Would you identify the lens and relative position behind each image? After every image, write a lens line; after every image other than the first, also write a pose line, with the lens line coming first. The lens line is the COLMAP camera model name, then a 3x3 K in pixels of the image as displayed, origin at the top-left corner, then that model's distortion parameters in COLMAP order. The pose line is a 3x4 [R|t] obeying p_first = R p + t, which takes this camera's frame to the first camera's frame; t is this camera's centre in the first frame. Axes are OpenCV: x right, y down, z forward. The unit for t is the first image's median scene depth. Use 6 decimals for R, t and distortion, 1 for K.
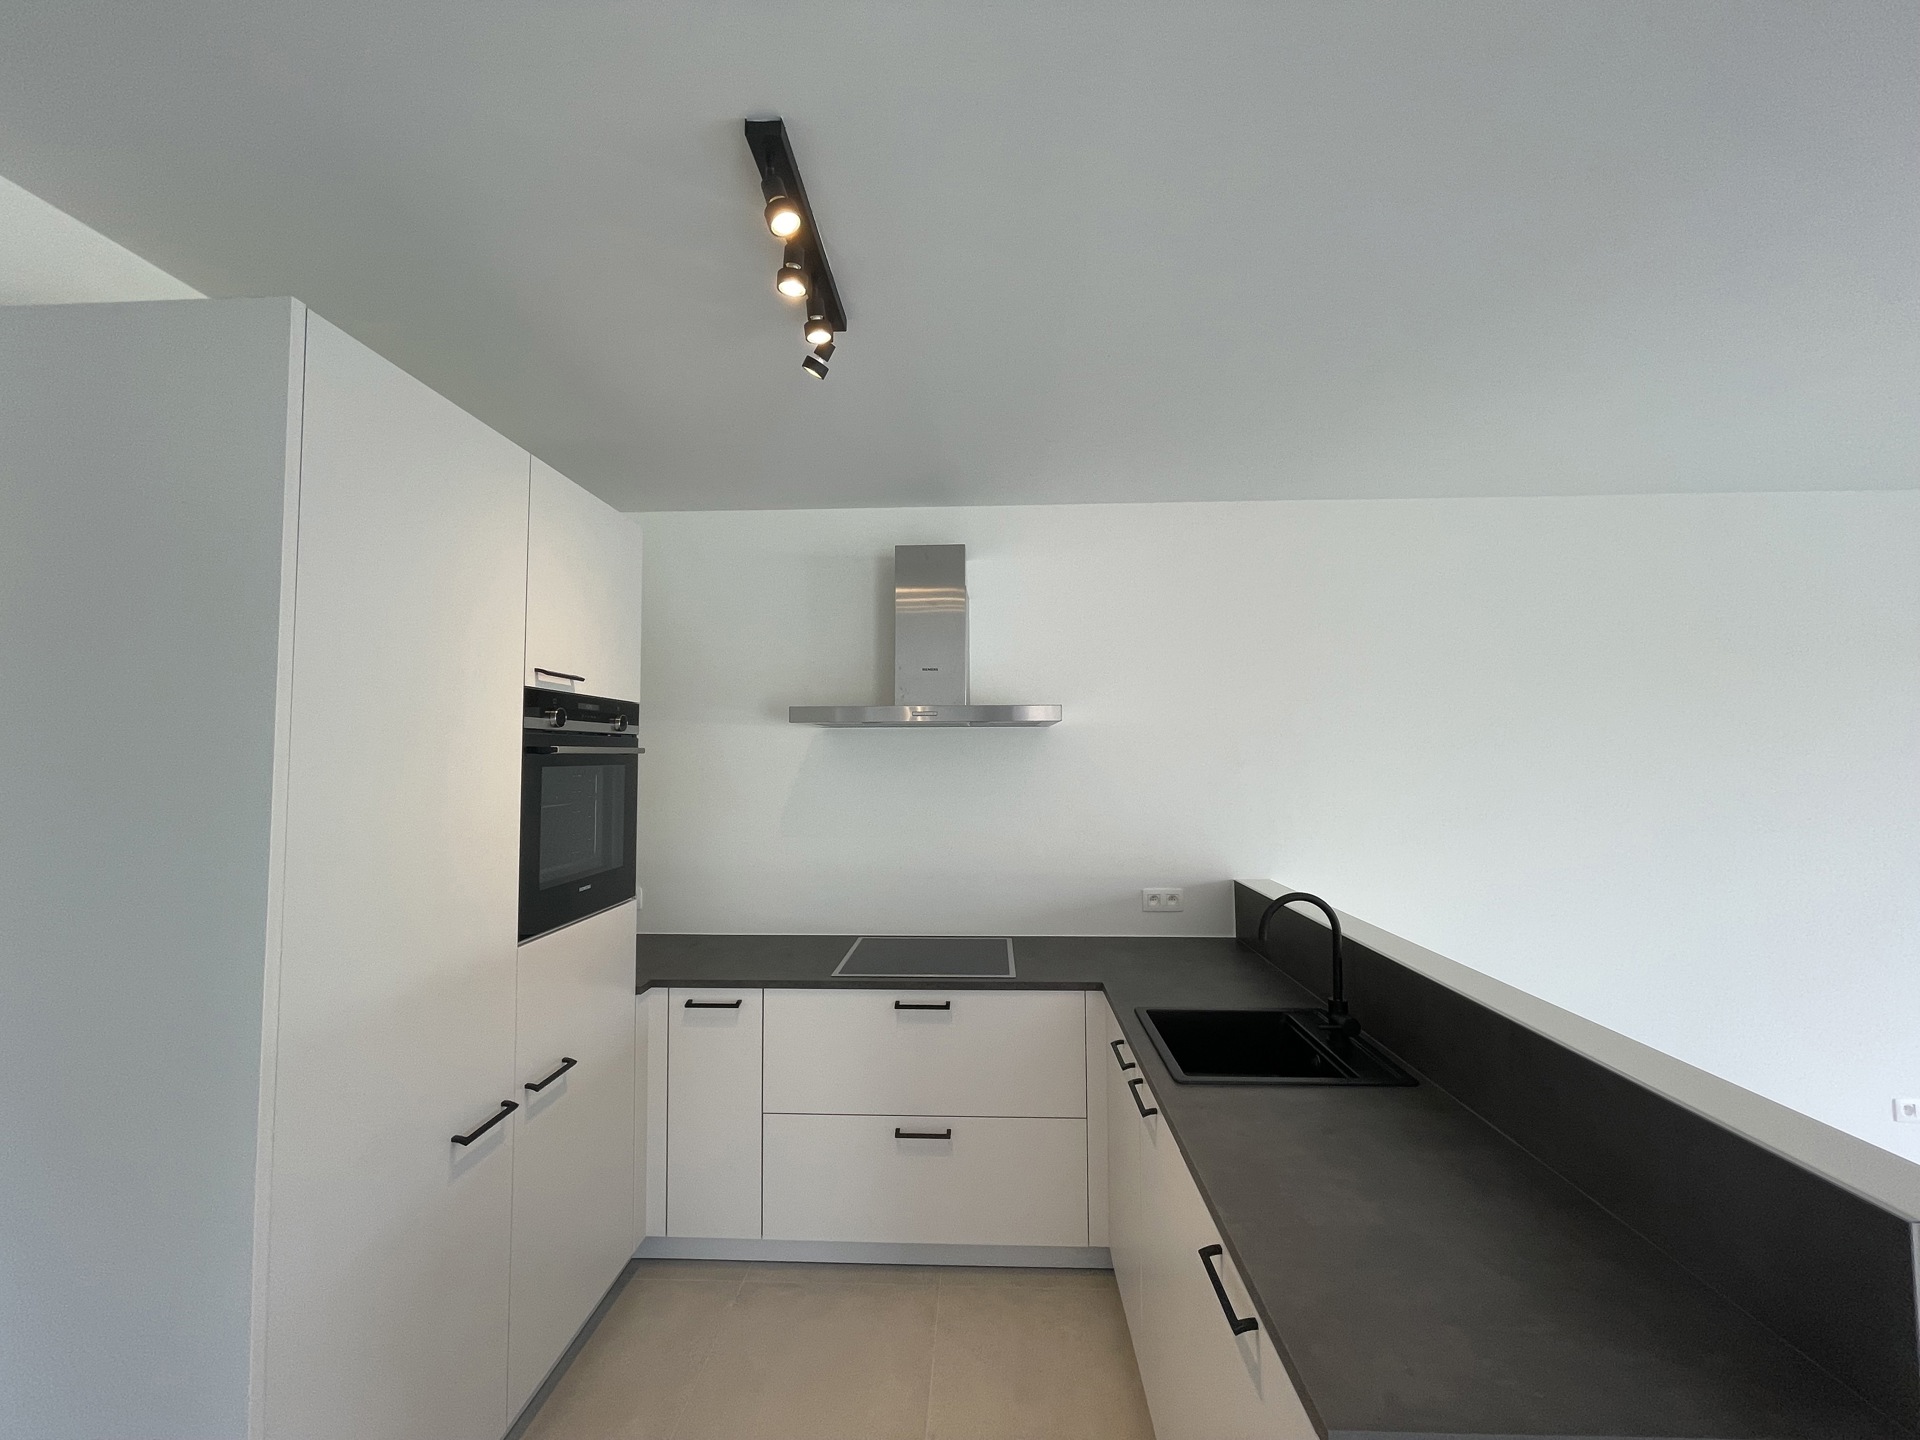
lens RADIAL K [[778.9, 0, 956.2], [0, 778.9, 715.1], [0, 0, 1]] dist [-0.007468, -0.000406]
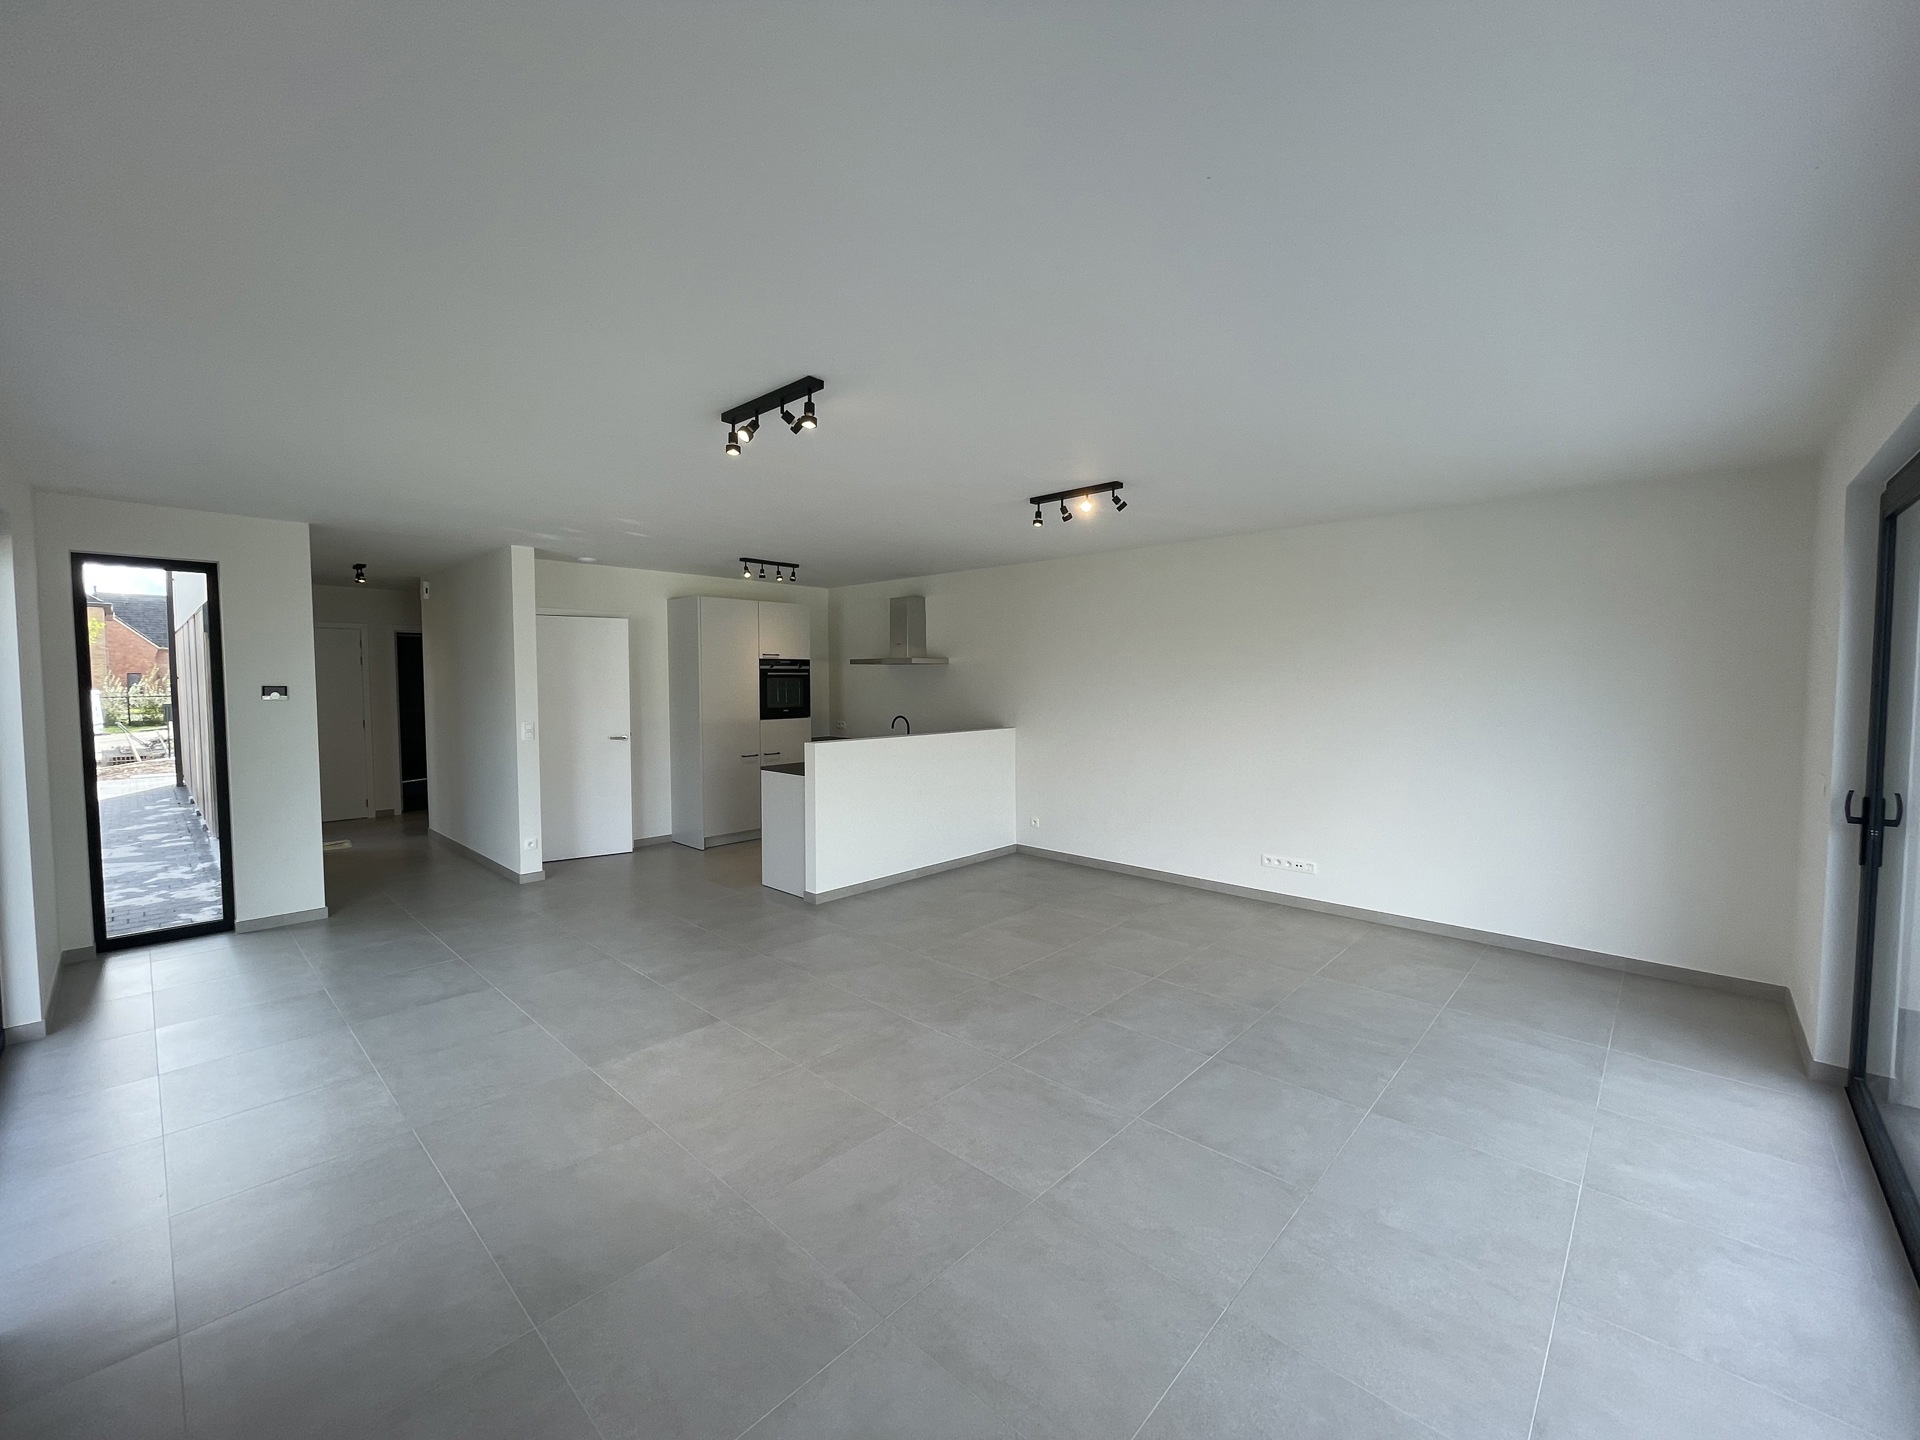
lens RADIAL K [[778.9, 0, 956.2], [0, 778.9, 715.1], [0, 0, 1]] dist [-0.007468, -0.000406]
pose [[0.759688, 0.035955, -0.649292, 2.322321], [0.032228, 0.995162, 0.092816, -0.069614], [0.649488, -0.091436, 0.754854, -1.166691]]
